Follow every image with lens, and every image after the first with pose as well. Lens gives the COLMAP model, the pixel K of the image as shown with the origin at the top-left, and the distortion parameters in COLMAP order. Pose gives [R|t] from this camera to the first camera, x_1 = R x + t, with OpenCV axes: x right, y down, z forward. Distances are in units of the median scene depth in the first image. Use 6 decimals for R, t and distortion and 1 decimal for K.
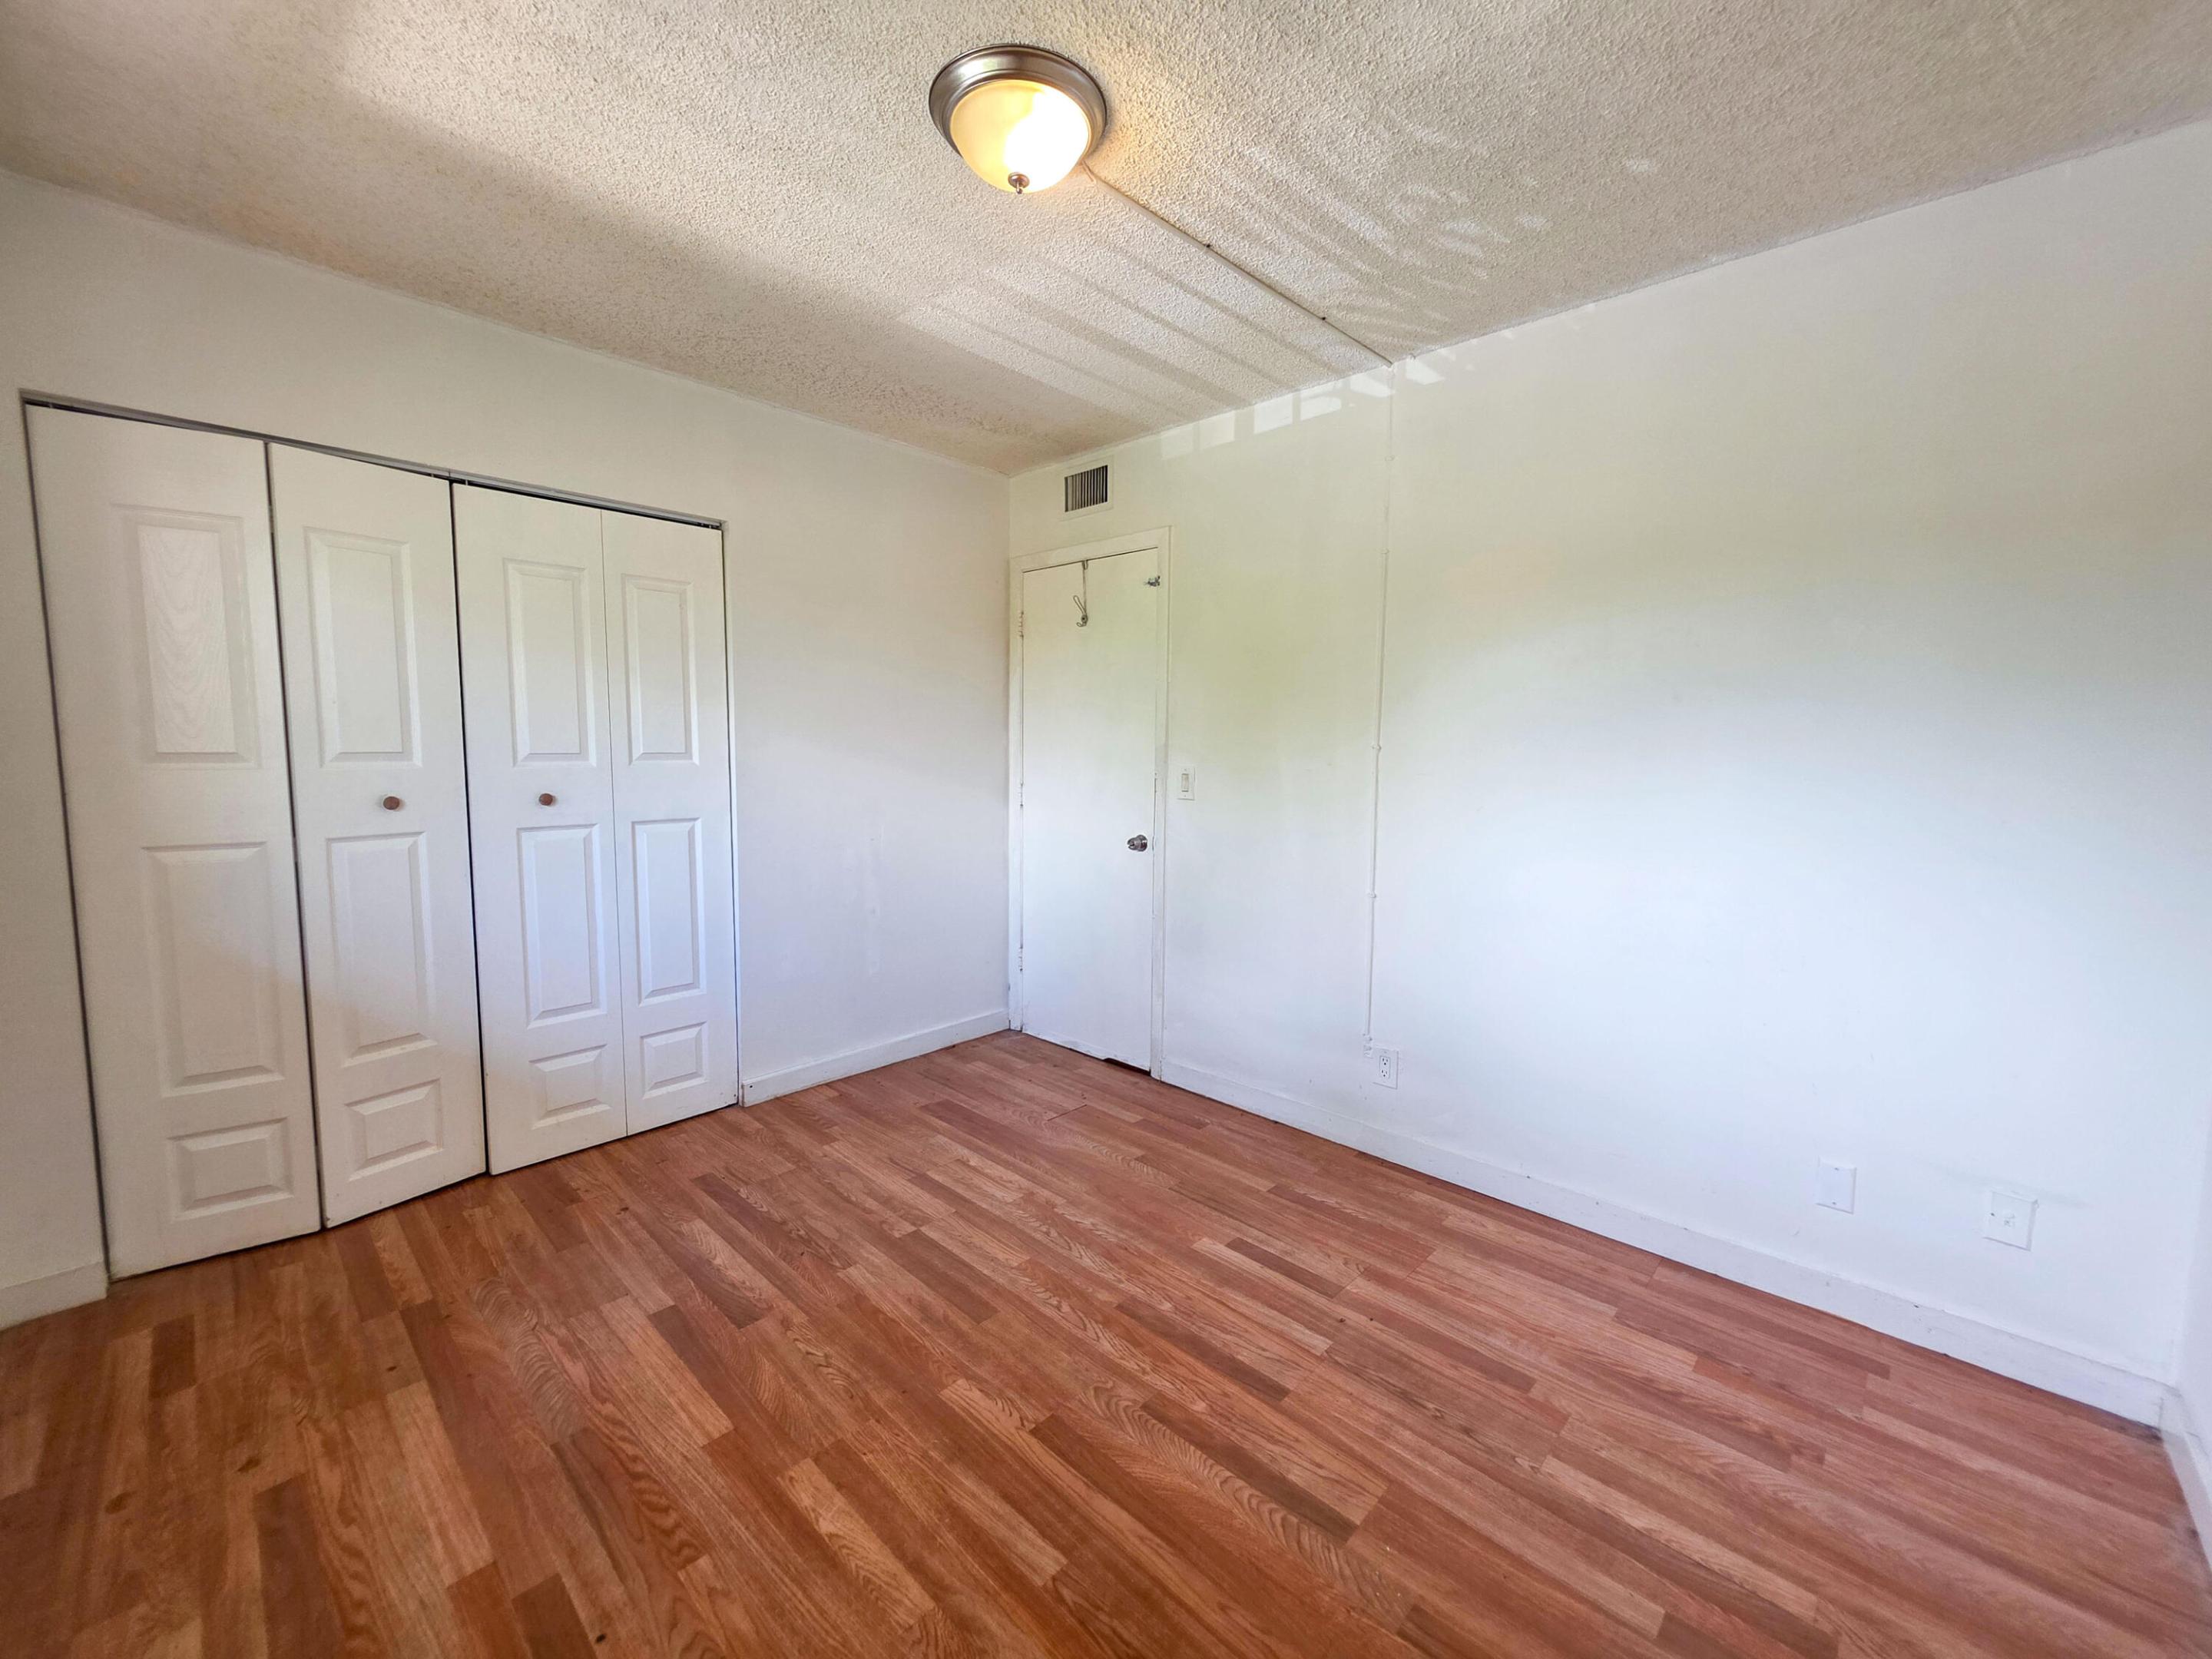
lens RADIAL K [[884.1, 0, 1104.2], [0, 884.1, 825.3], [0, 0, 1]] dist [0.004337, -0.000424]
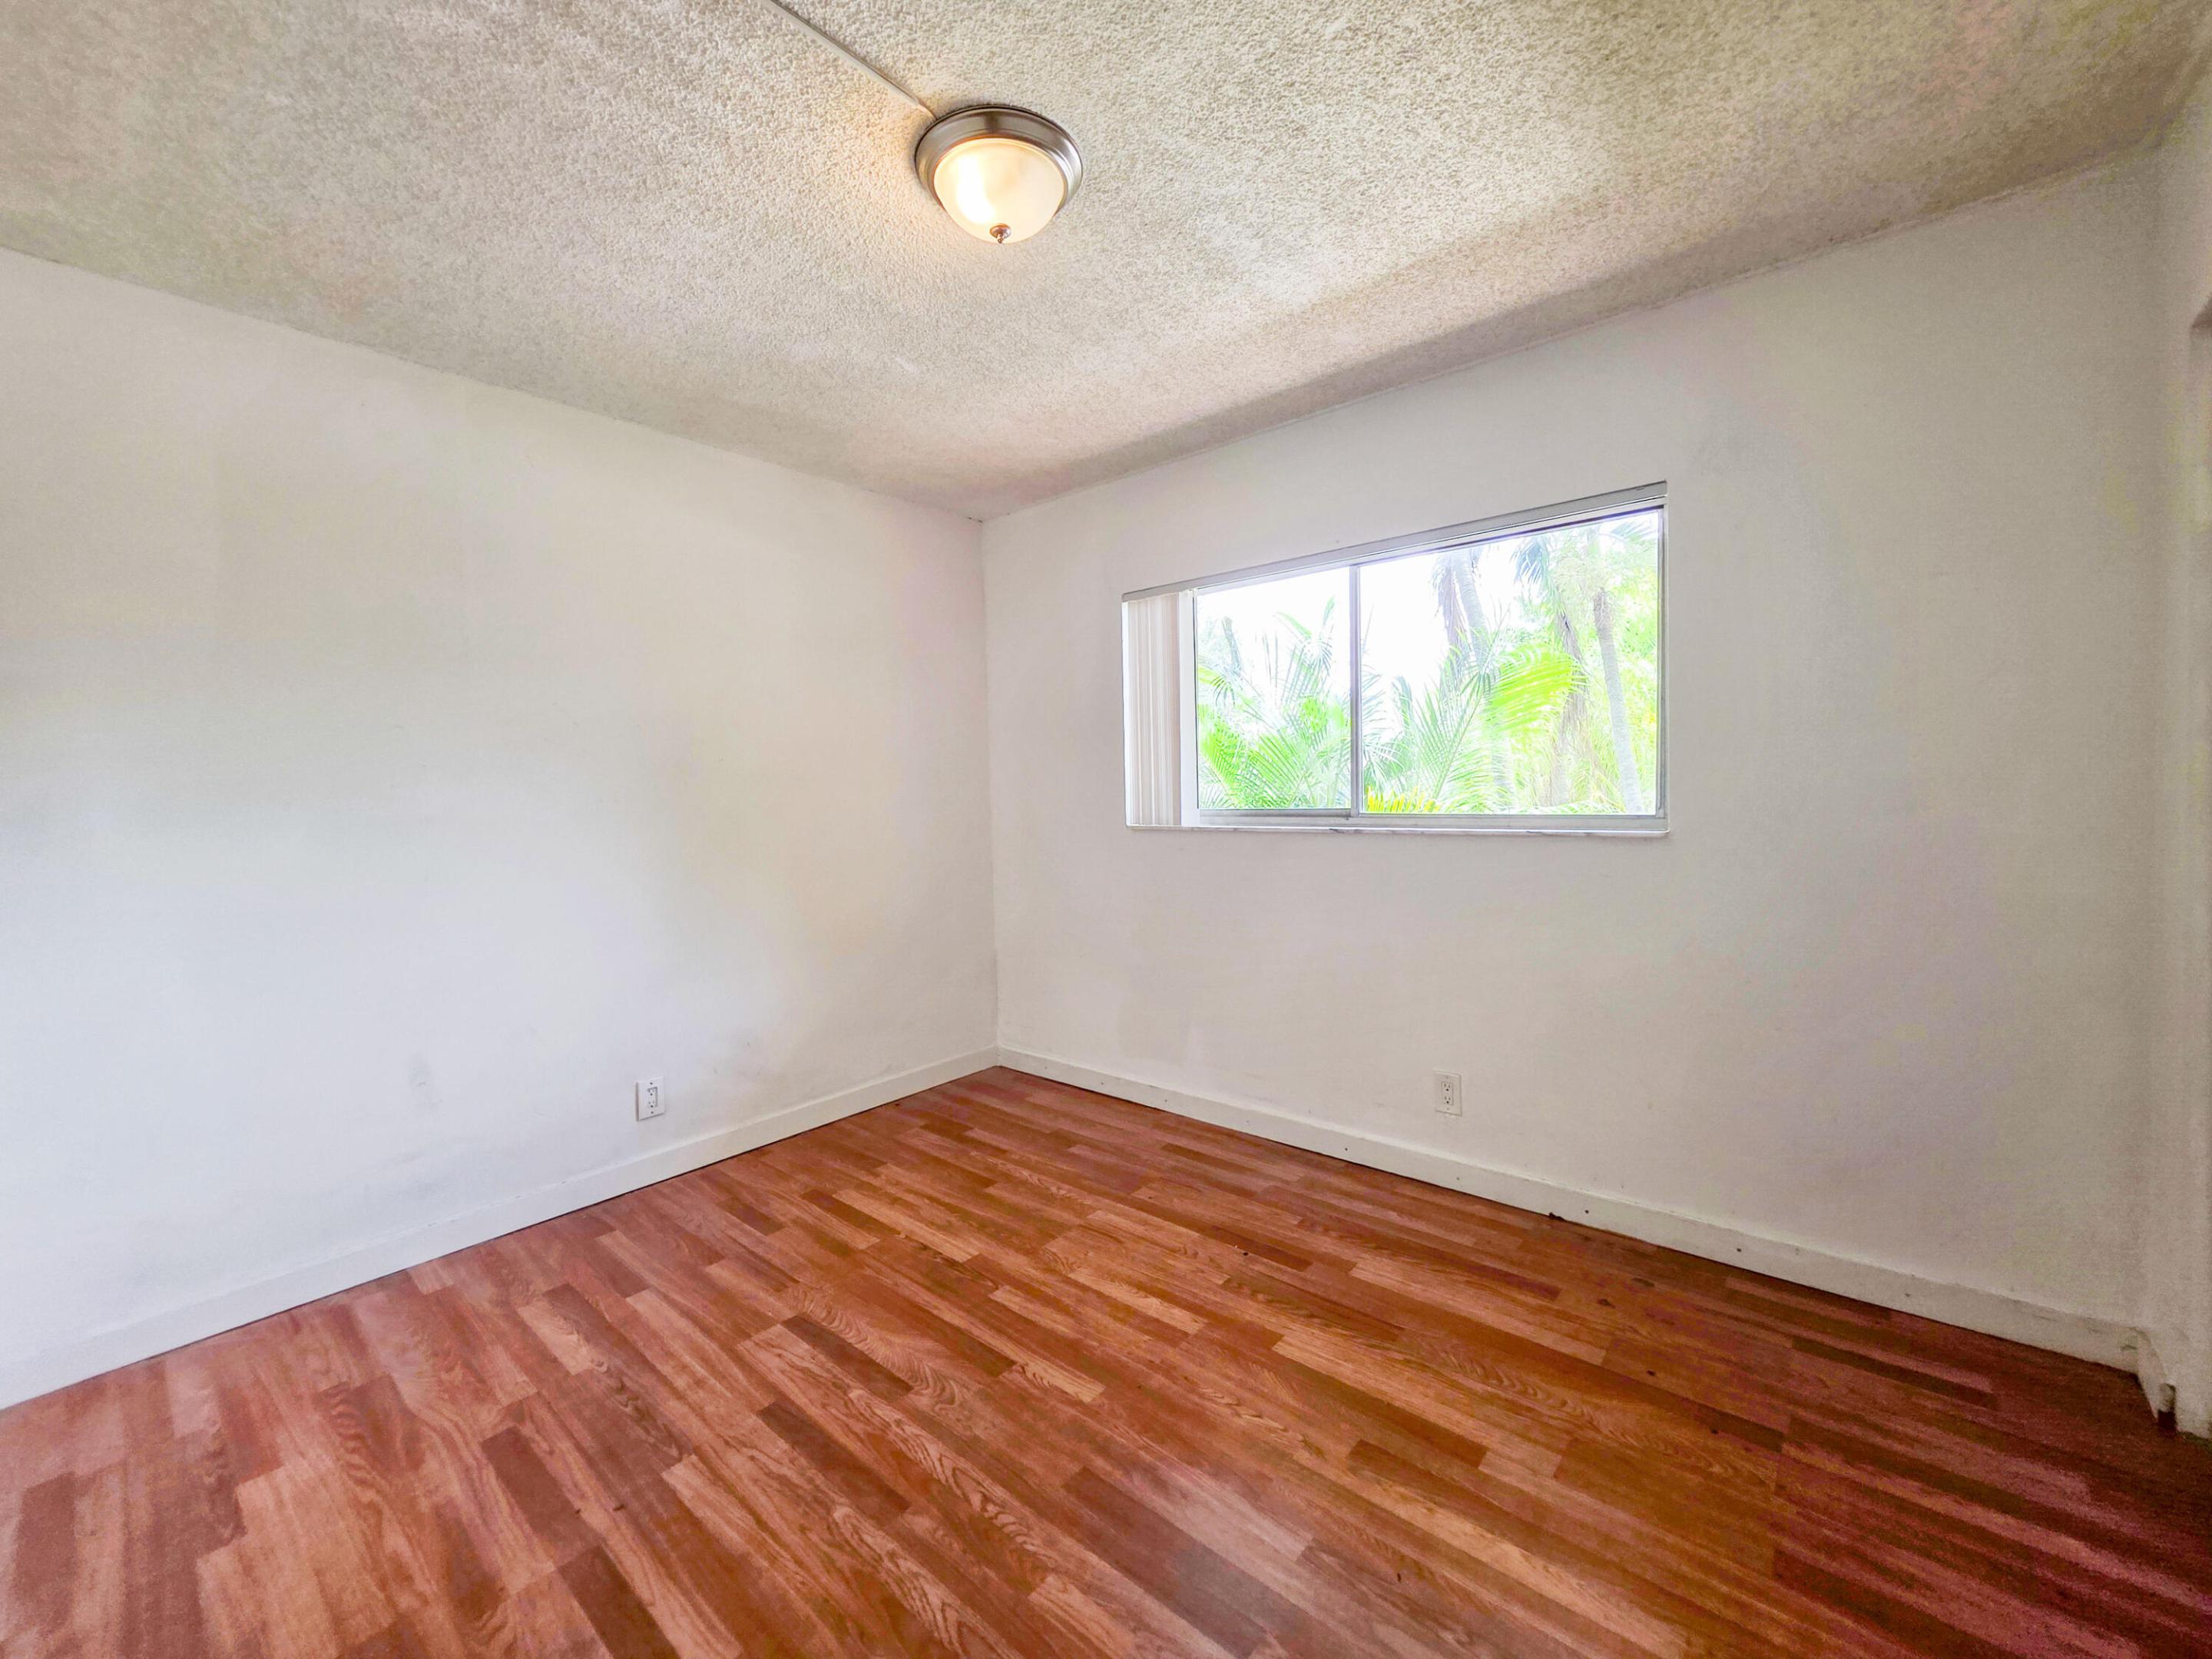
lens RADIAL K [[884.1, 0, 1108.9], [0, 884.1, 830.4], [0, 0, 1]] dist [0.004337, -0.000424]
pose [[-0.998381, 0.016535, -0.054421, -0.144563], [0.008737, 0.990040, 0.140514, -0.151424], [0.056203, 0.139811, -0.988582, 1.934855]]
